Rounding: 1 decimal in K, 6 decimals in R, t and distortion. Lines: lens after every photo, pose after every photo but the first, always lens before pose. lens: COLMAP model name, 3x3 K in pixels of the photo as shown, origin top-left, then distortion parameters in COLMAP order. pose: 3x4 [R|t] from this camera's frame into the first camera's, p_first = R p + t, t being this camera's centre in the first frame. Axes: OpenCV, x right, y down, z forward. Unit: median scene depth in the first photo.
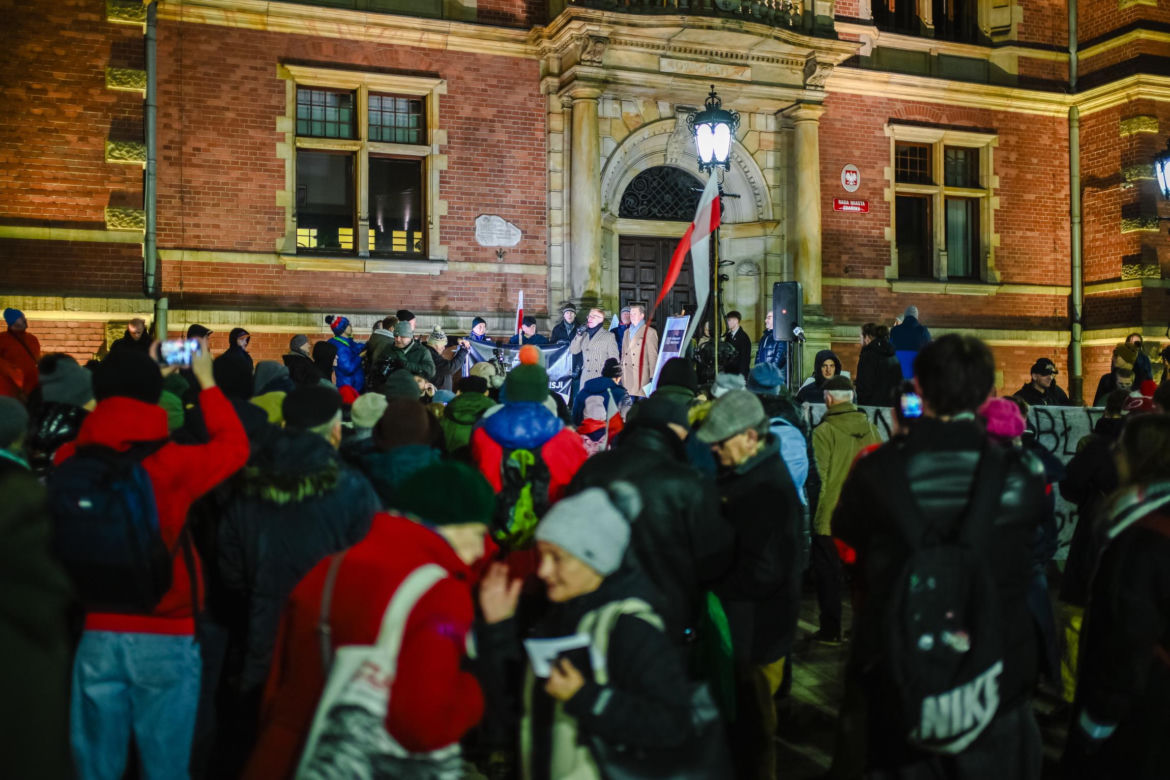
lens RADIAL K [[1153.3, 0, 585.0], [0, 1153.3, 390.0], [0, 0, 1]] dist [-0.002080, 0.005423]
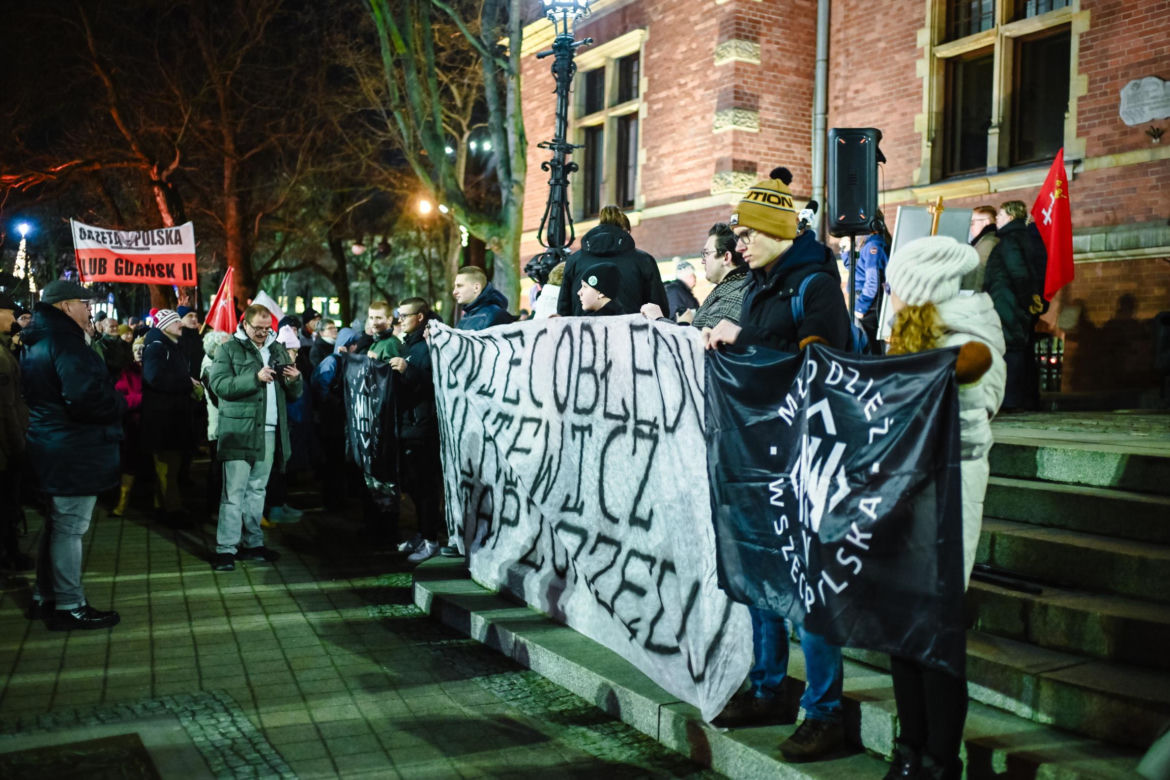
lens RADIAL K [[1153.3, 0, 585.0], [0, 1153.3, 390.0], [0, 0, 1]] dist [-0.002080, 0.005423]
pose [[0.151992, 0.027031, -0.988012, 0.532302], [-0.011103, 0.999610, 0.025640, 0.016140], [0.988319, 0.007073, 0.152233, 0.574231]]
